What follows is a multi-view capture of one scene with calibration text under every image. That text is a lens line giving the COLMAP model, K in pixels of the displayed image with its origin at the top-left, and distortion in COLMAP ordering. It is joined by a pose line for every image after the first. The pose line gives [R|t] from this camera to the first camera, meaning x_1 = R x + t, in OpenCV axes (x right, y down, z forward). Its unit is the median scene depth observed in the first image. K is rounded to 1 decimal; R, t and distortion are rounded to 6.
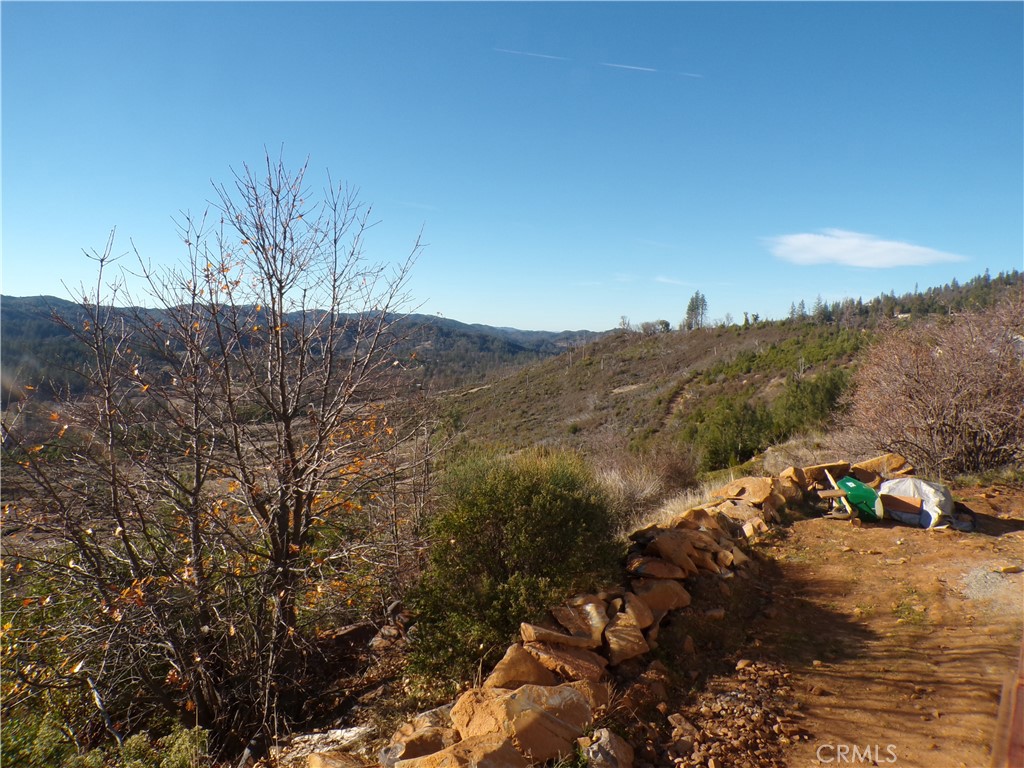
lens RADIAL K [[684.7, 0, 505.7], [0, 684.7, 387.9], [0, 0, 1]] dist [-0.047399, 0.021032]
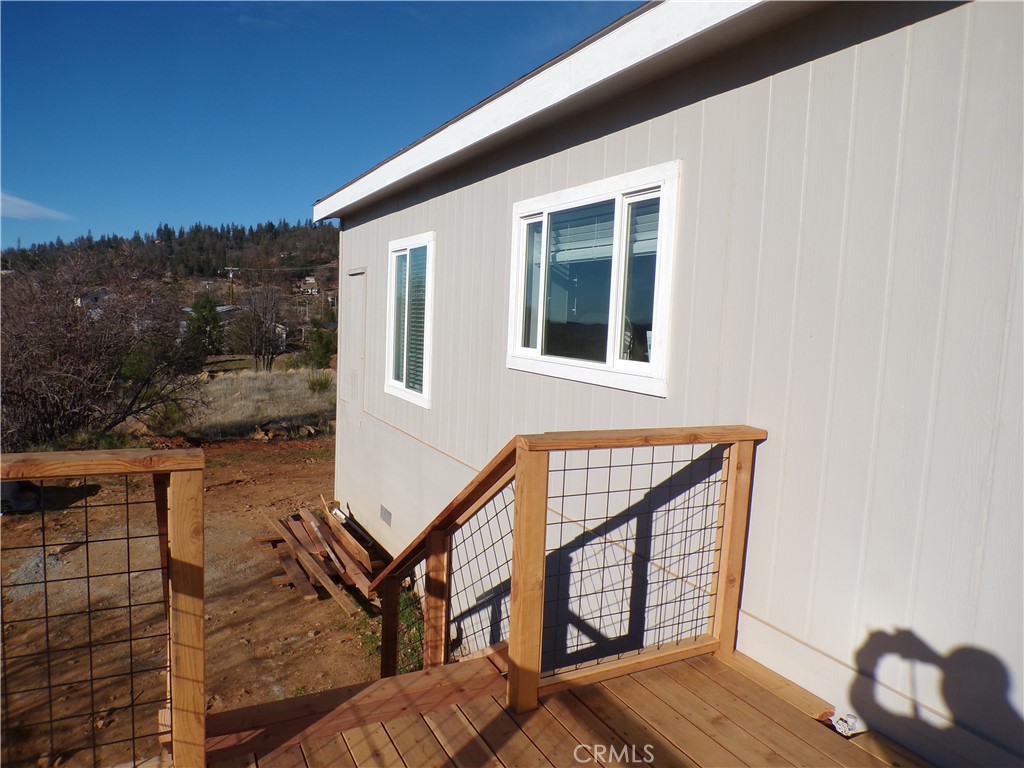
lens RADIAL K [[684.7, 0, 505.7], [0, 684.7, 387.9], [0, 0, 1]] dist [-0.047399, 0.021032]
pose [[0.395052, -0.093493, 0.913889, 0.130573], [0.037945, 0.995620, 0.085451, -0.003520], [-0.917875, 0.000920, 0.396869, 0.060091]]
